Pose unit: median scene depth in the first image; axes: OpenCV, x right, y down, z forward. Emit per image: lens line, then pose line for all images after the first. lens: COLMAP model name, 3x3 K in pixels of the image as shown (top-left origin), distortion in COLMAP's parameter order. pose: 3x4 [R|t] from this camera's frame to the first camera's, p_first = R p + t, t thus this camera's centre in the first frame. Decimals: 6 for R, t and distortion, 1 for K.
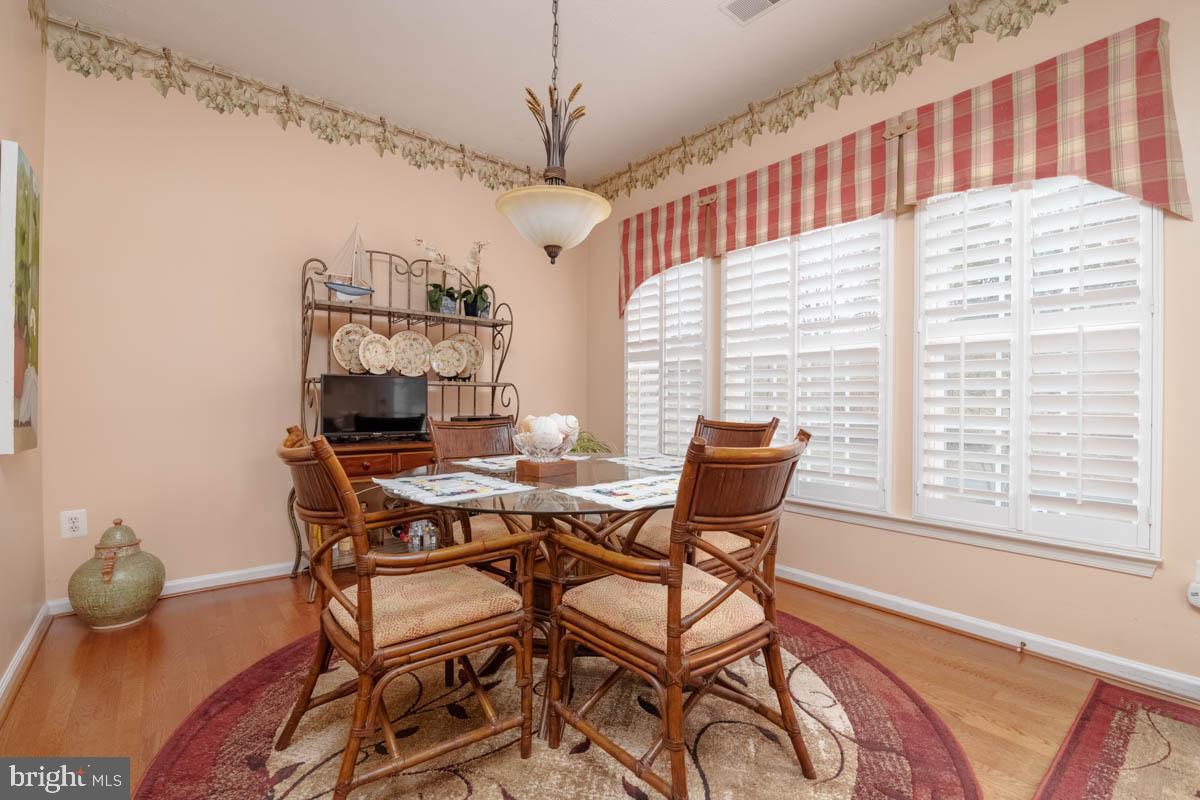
lens RADIAL K [[540.3, 0, 600.0], [0, 540.3, 400.0], [0, 0, 1]] dist [-0.024874, -0.000246]
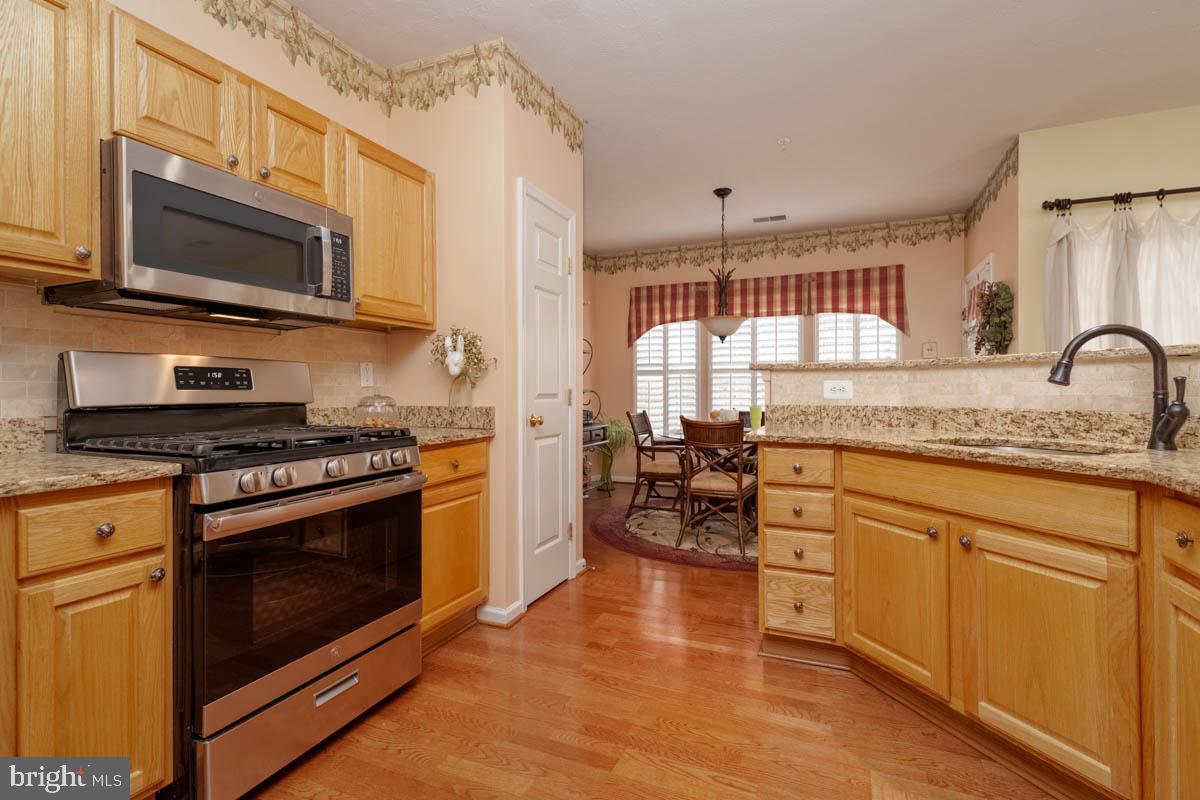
lens RADIAL K [[578.9, 0, 600.6], [0, 578.9, 388.7], [0, 0, 1]] dist [0.028794, -0.009395]
pose [[0.885873, -0.006439, 0.463884, -1.276384], [0.008167, 0.999965, -0.001716, -0.042768], [-0.463856, 0.005309, 0.885894, -0.724347]]
